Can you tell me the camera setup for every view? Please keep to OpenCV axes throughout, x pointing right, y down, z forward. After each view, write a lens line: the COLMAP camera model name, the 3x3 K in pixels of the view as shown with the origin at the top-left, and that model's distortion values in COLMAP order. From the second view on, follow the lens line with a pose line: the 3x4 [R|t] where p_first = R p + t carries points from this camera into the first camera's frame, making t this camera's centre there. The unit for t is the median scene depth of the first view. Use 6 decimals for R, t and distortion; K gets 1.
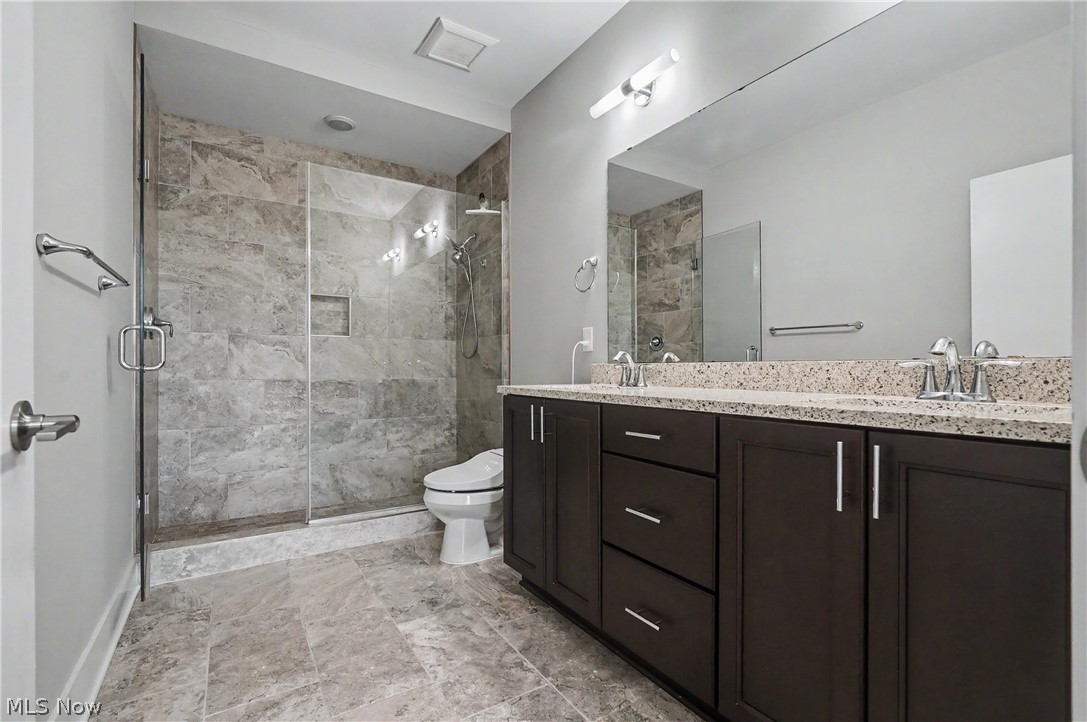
lens RADIAL K [[497.1, 0, 537.9], [0, 497.1, 364.8], [0, 0, 1]] dist [-0.009310, 0.001587]
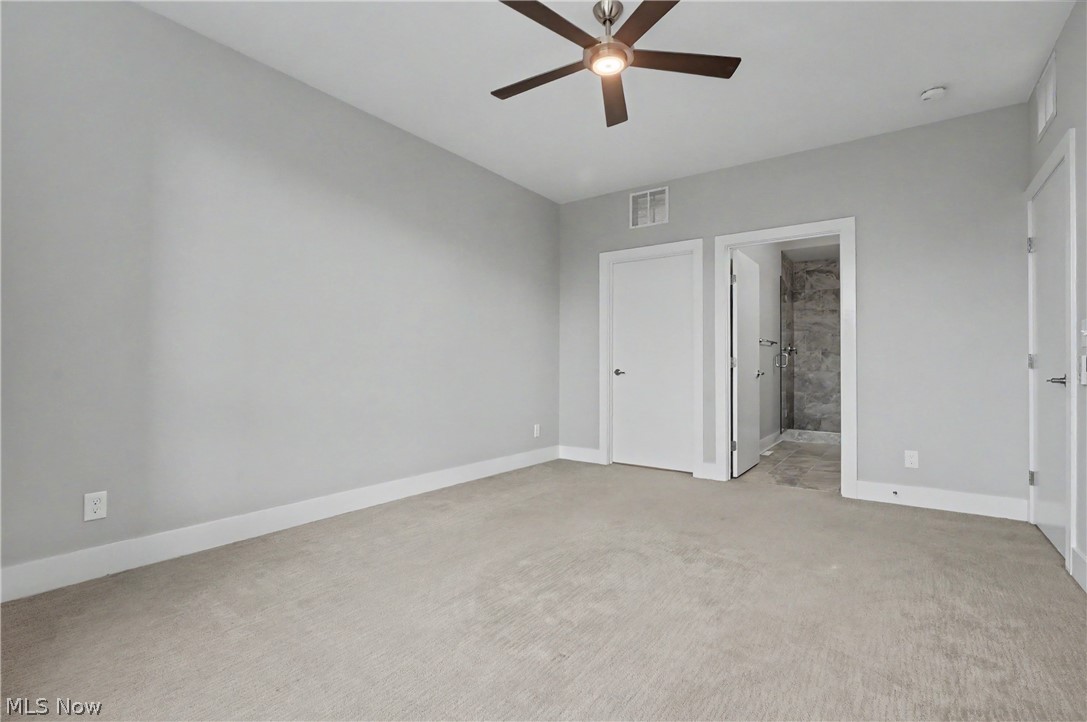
lens RADIAL K [[497.1, 0, 541.5], [0, 497.1, 362.0], [0, 0, 1]] dist [-0.009310, 0.001587]
pose [[0.372940, -0.003169, -0.927850, 1.019051], [0.002151, 0.999994, -0.002551, -0.011946], [0.927853, -0.001045, 0.372944, -1.050132]]
